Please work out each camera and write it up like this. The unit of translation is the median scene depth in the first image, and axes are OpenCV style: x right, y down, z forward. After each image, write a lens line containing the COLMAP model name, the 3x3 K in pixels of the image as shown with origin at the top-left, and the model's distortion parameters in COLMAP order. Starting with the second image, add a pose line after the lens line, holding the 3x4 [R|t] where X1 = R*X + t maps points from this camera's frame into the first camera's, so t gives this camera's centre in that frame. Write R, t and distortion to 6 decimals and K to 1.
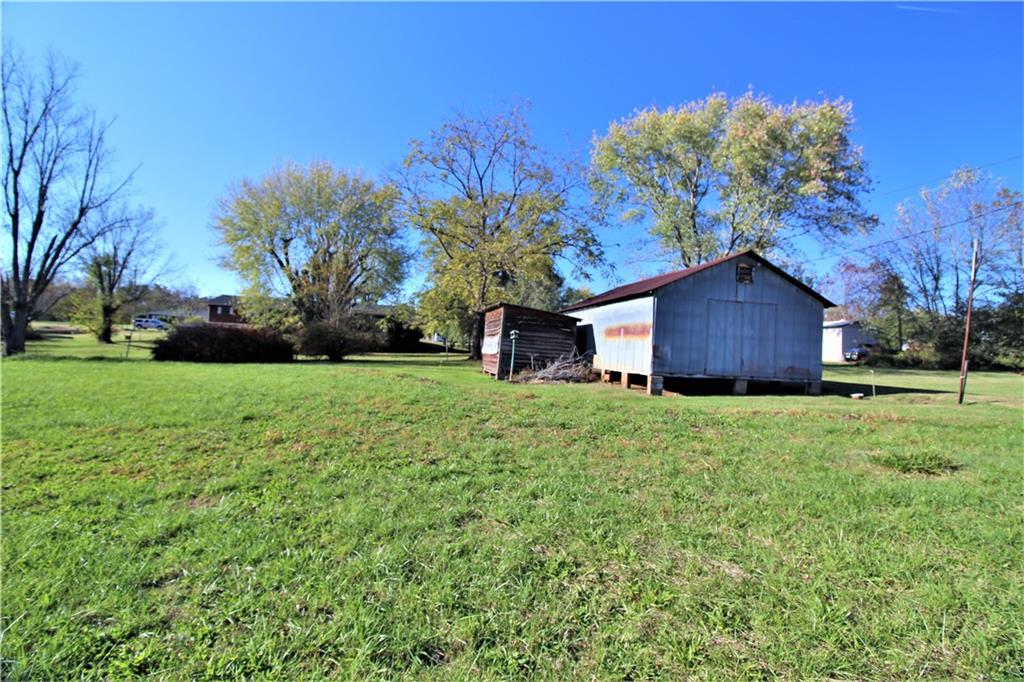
lens RADIAL K [[481.6, 0, 510.7], [0, 481.6, 344.4], [0, 0, 1]] dist [0.001101, 0.000059]
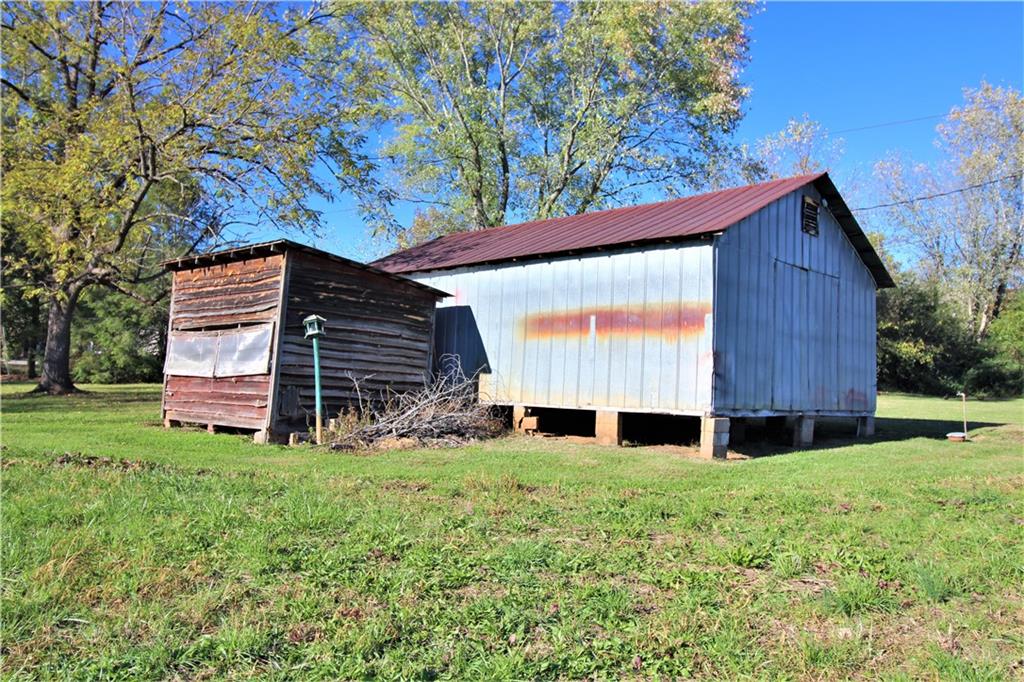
lens RADIAL K [[802.1, 0, 512.7], [0, 802.1, 339.5], [0, 0, 1]] dist [0.011315, 0.001012]
pose [[0.820431, 0.010902, 0.571641, -0.246270], [0.002523, 0.999739, -0.022687, 0.006578], [-0.571740, 0.020056, 0.820190, 0.396833]]
